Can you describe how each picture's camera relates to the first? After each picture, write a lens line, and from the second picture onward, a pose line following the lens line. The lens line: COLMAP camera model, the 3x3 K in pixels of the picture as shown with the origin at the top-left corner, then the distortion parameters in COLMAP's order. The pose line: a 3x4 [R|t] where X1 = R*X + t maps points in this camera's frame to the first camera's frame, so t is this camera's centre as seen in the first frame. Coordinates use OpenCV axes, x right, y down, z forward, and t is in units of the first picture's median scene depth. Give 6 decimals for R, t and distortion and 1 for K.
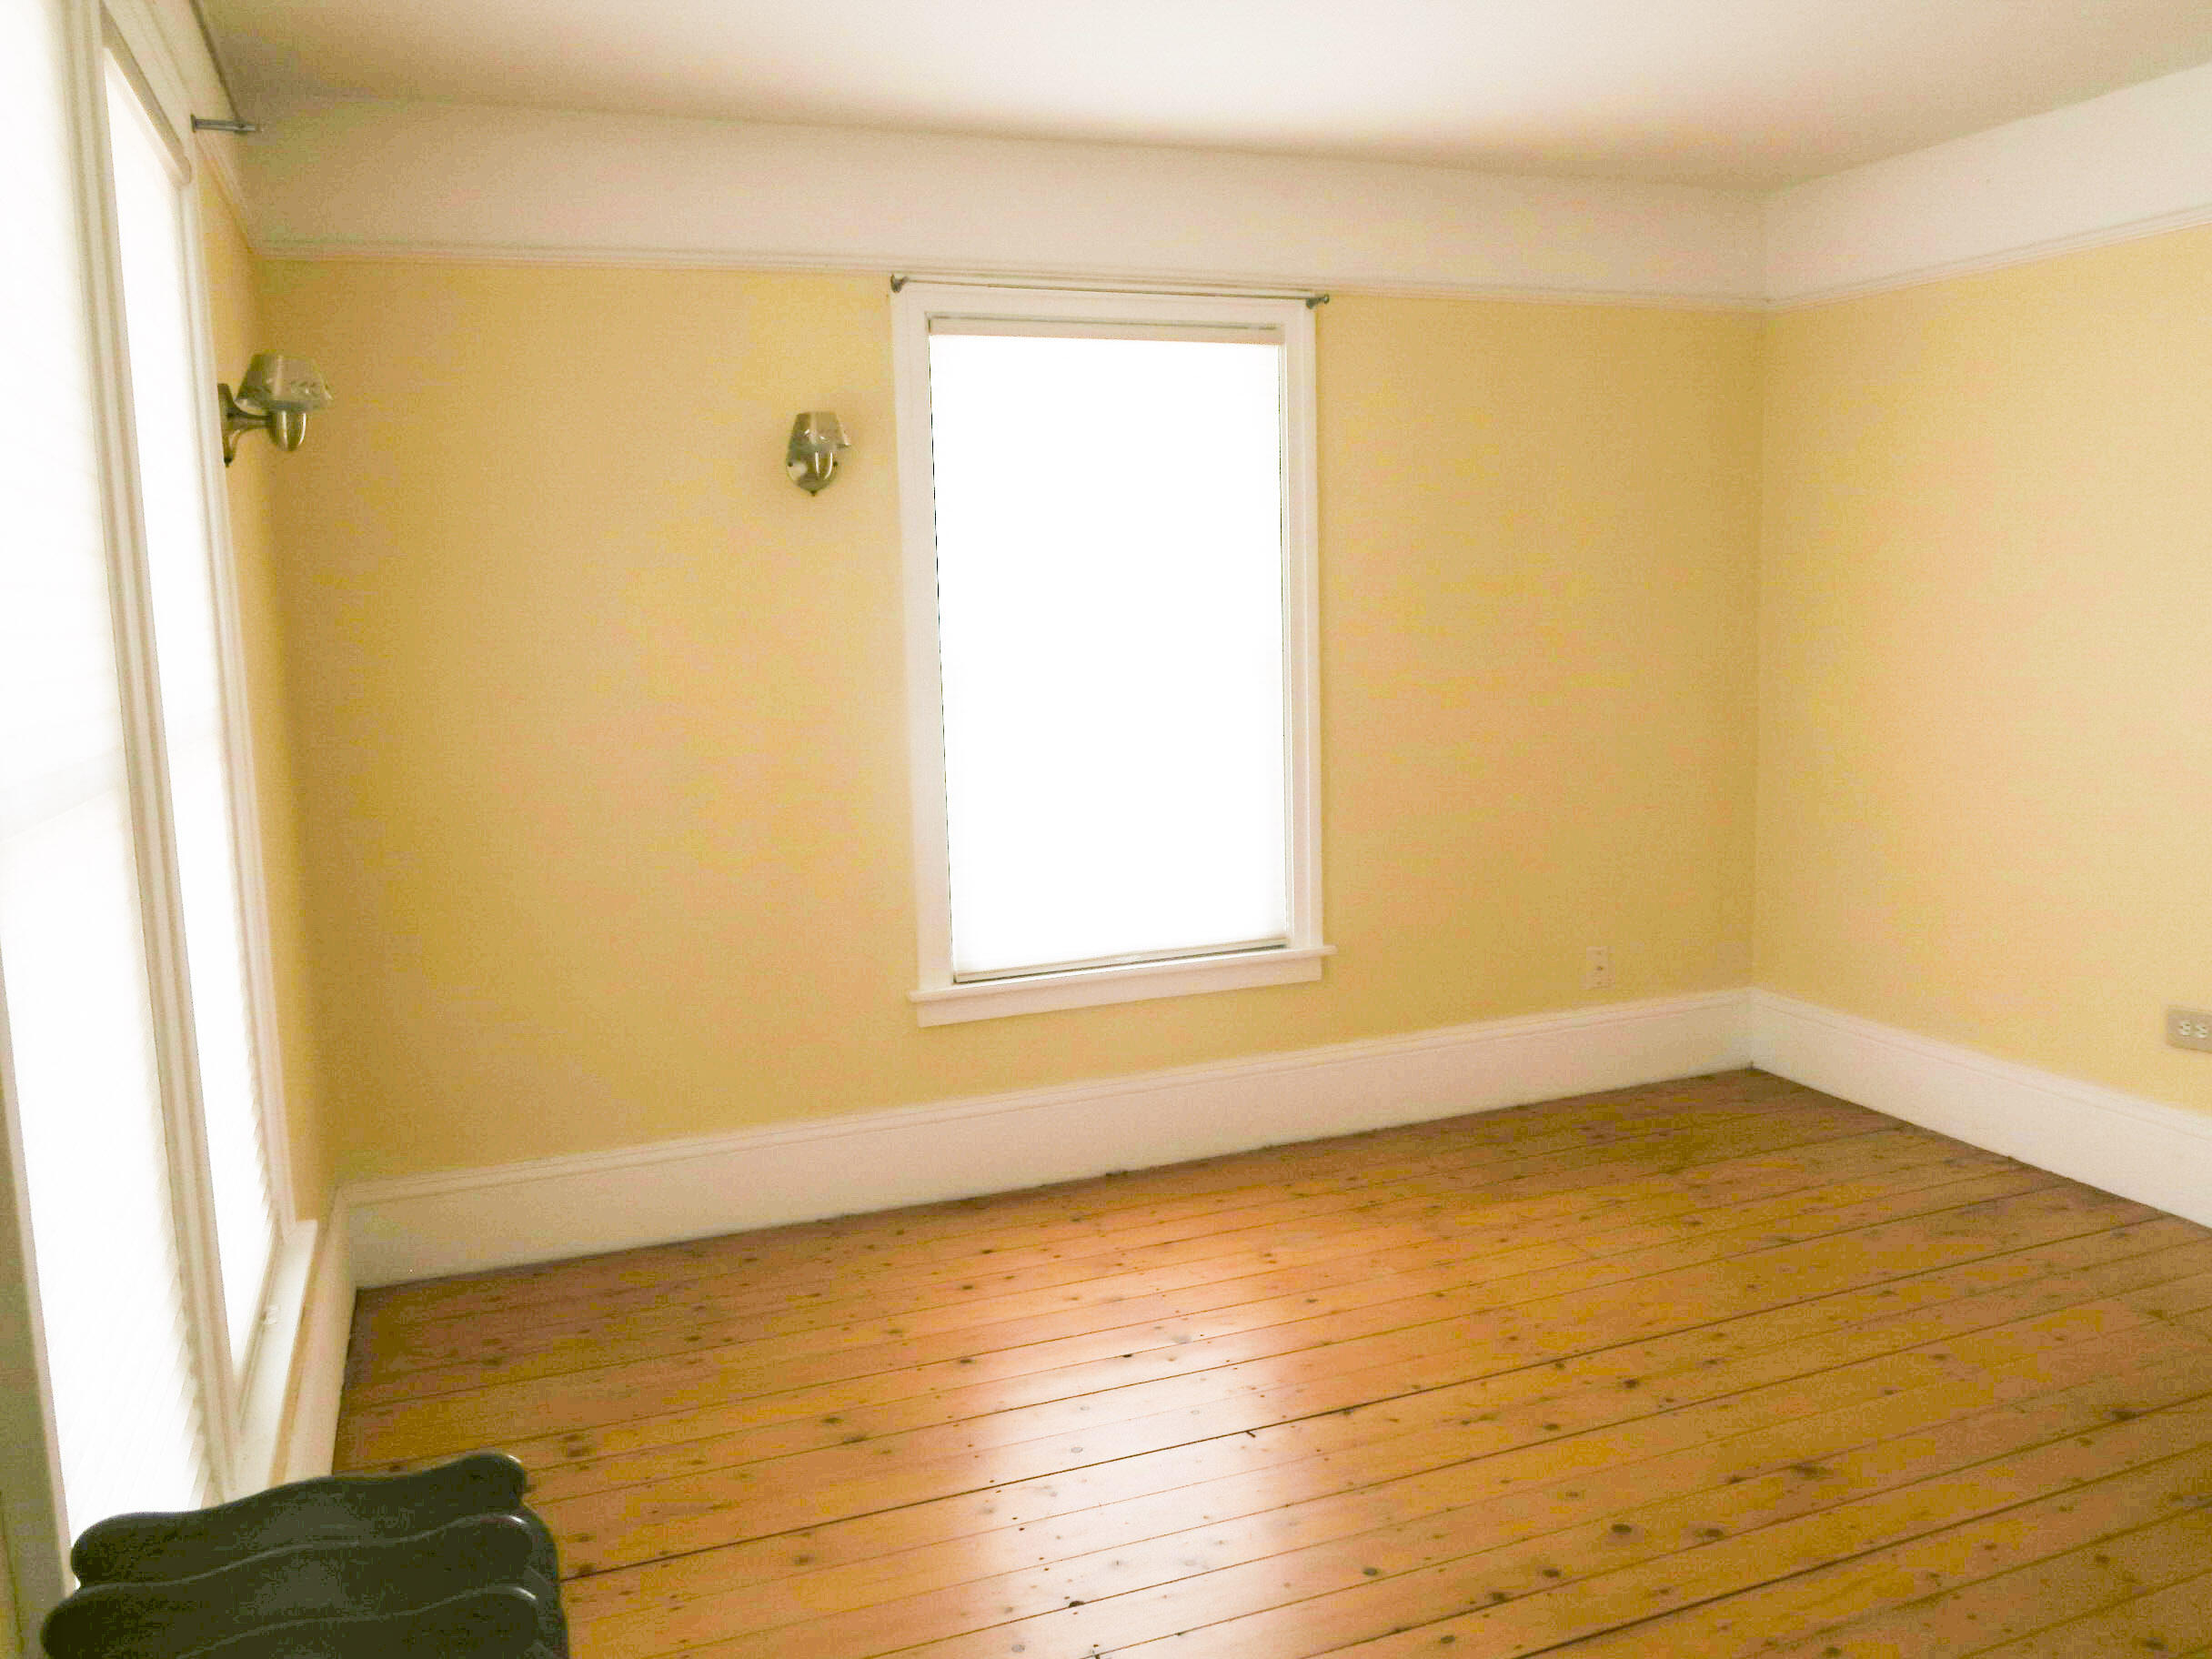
lens RADIAL K [[1738.1, 0, 1103.7], [0, 1738.1, 832.0], [0, 0, 1]] dist [-0.022464, 0.013475]
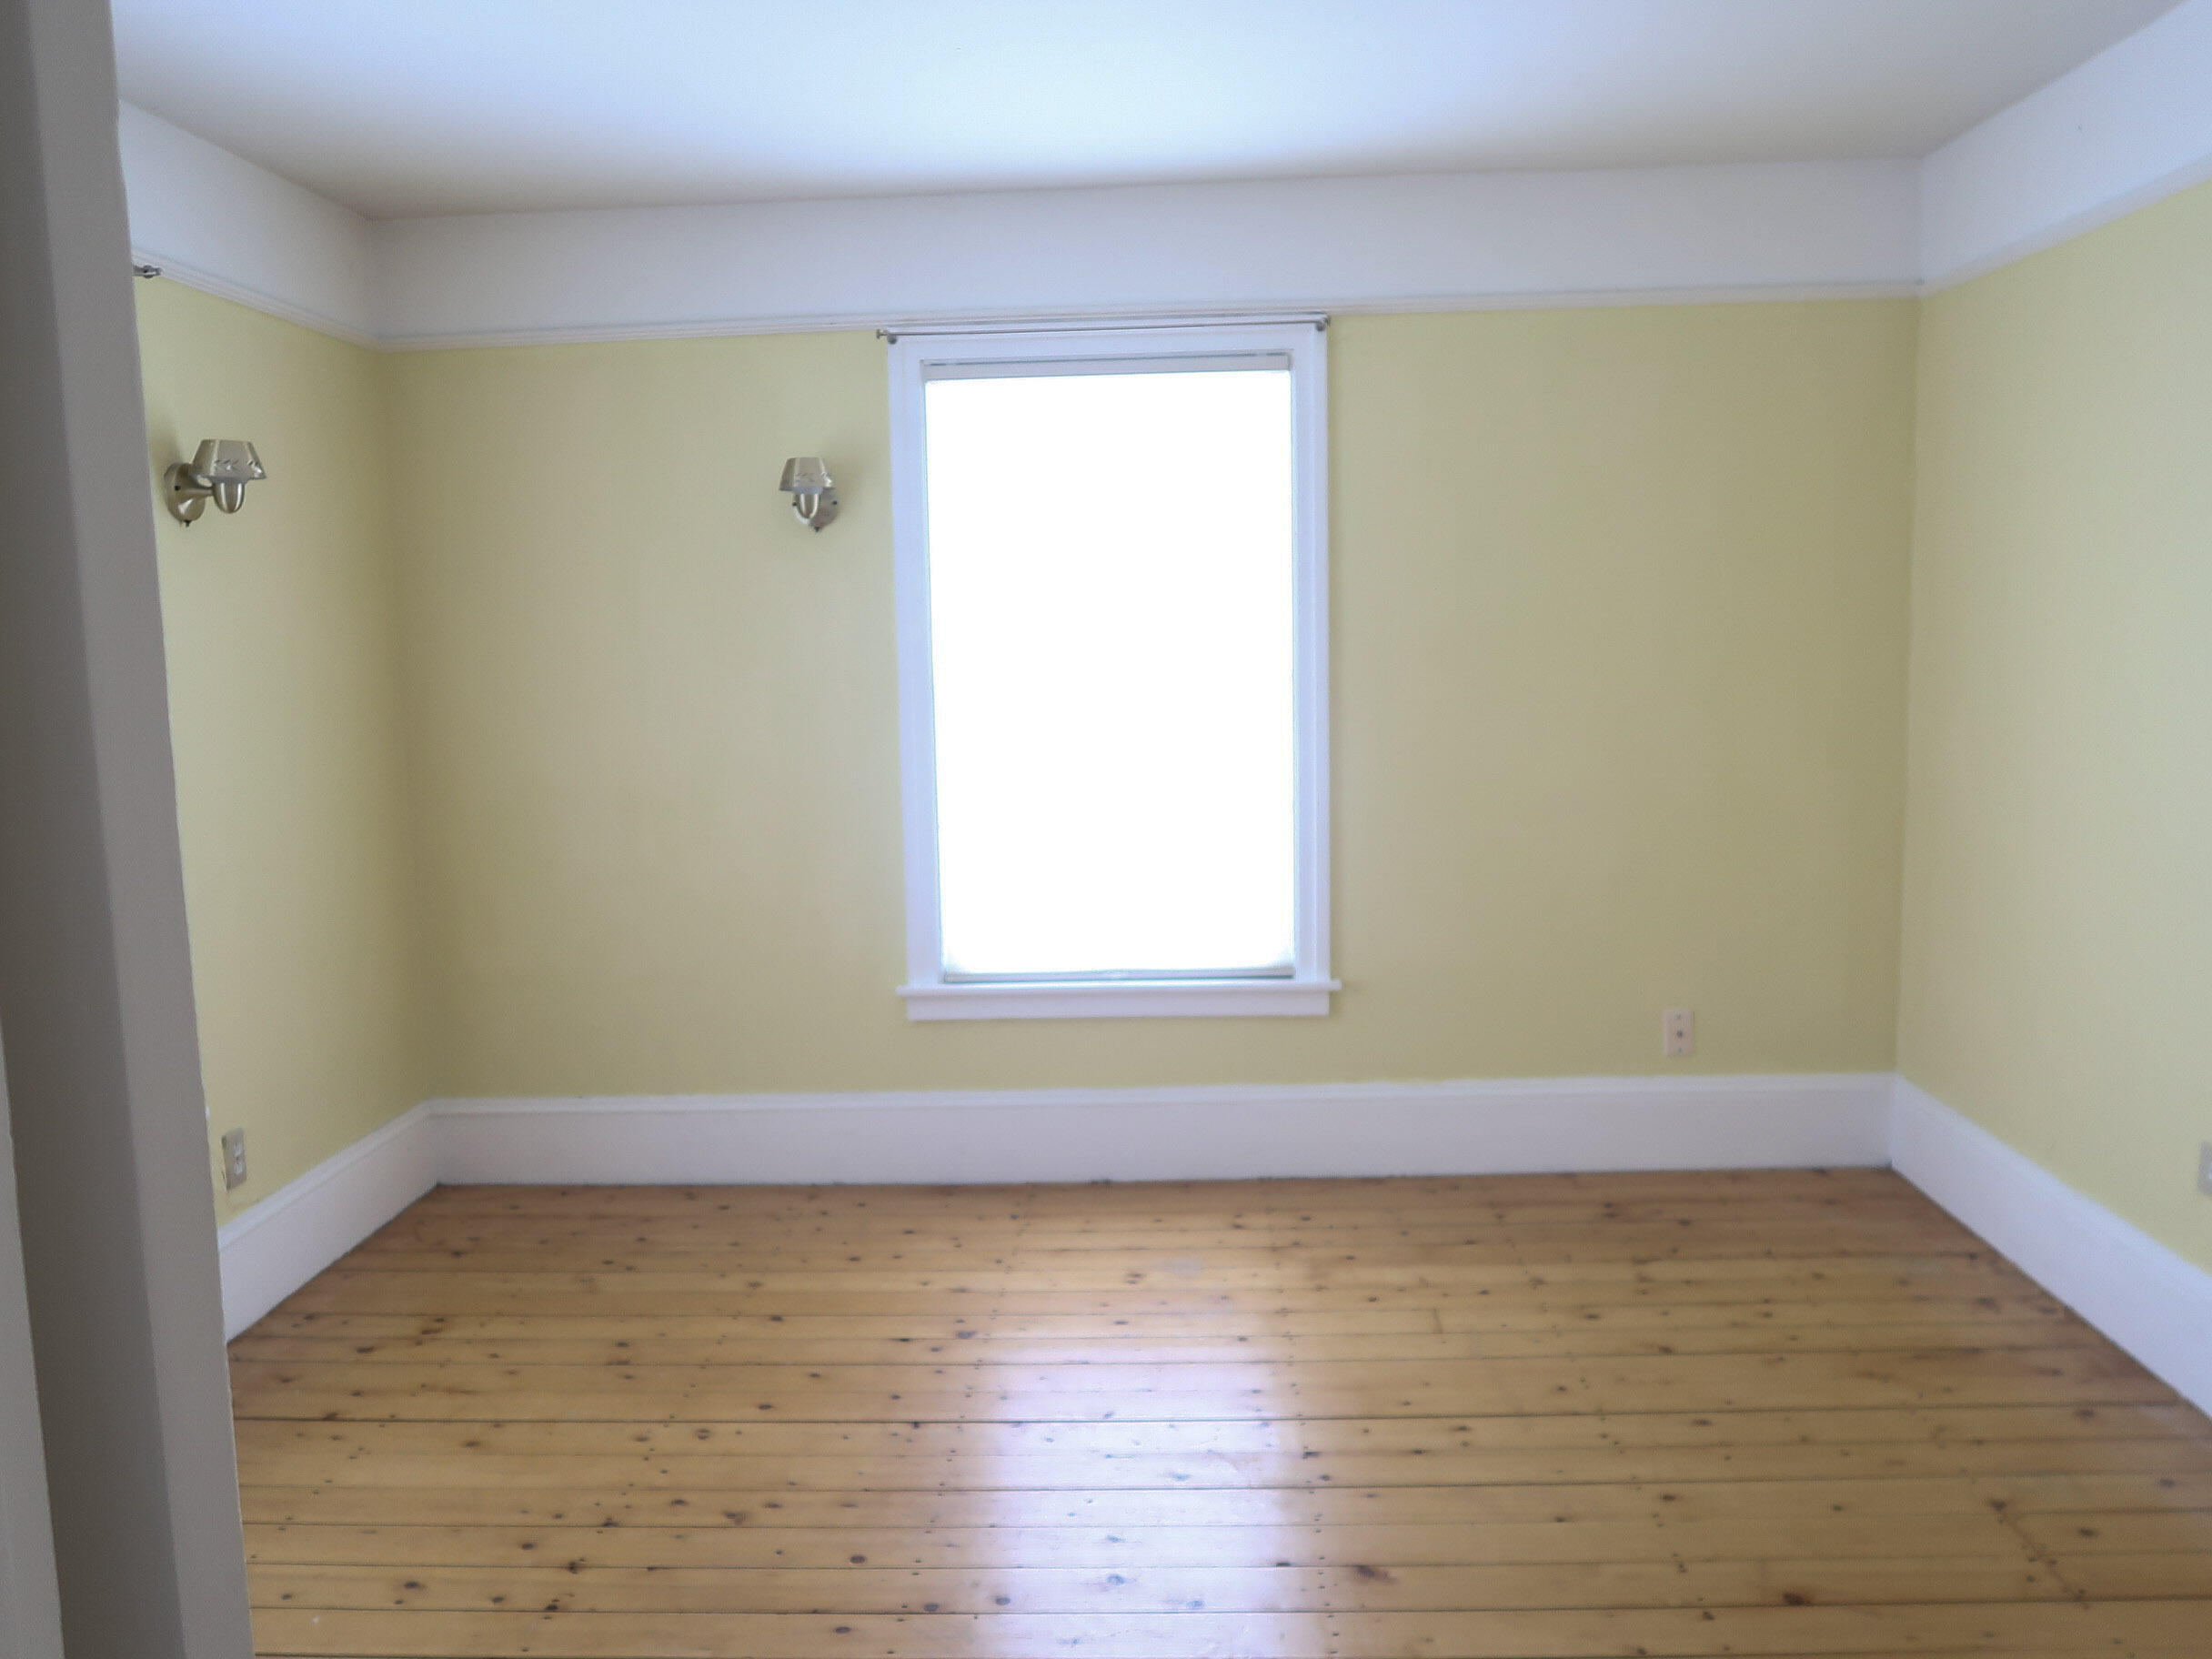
lens RADIAL K [[1738.1, 0, 1117.9], [0, 1738.1, 829.5], [0, 0, 1]] dist [-0.022464, 0.013475]
pose [[0.912277, 0.052926, -0.406140, 0.447494], [-0.056384, 0.998403, 0.003458, -0.017158], [0.405675, 0.019745, 0.913804, 0.061359]]
